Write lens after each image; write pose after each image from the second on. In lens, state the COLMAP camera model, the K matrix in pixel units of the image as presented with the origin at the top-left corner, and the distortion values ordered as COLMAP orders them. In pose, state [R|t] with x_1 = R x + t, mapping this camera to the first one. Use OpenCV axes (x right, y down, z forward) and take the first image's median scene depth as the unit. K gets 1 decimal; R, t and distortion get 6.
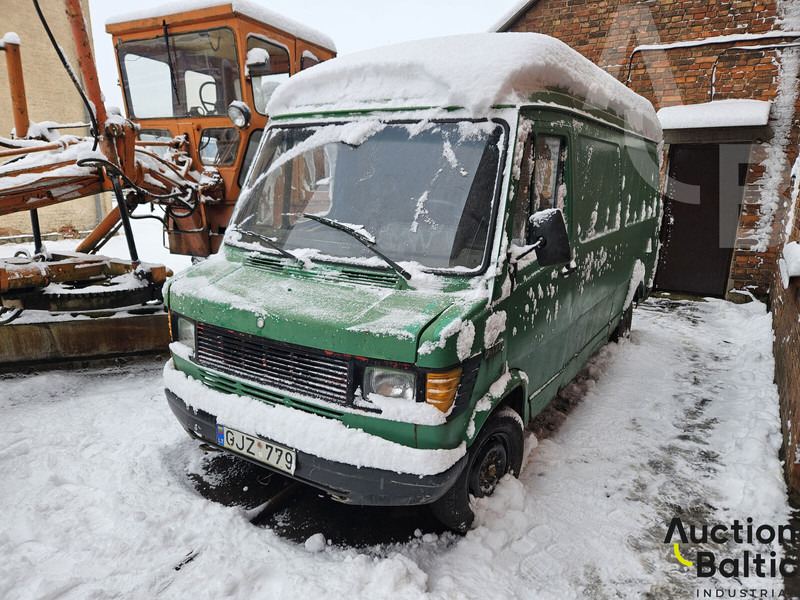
lens RADIAL K [[538.7, 0, 400.0], [0, 538.7, 300.0], [0, 0, 1]] dist [0.043563, -0.006255]
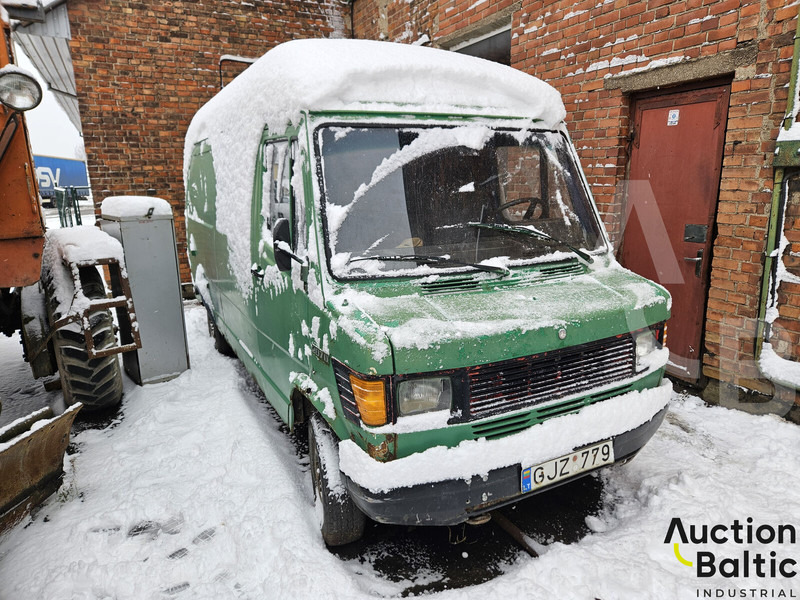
lens RADIAL K [[546.9, 0, 401.1], [0, 546.9, 285.4], [0, 0, 1]] dist [0.041584, -0.003431]
pose [[0.495170, -0.198071, 0.845917, -1.122374], [0.224034, 0.969847, 0.095948, -0.184927], [-0.839414, 0.142003, 0.524613, 0.665708]]
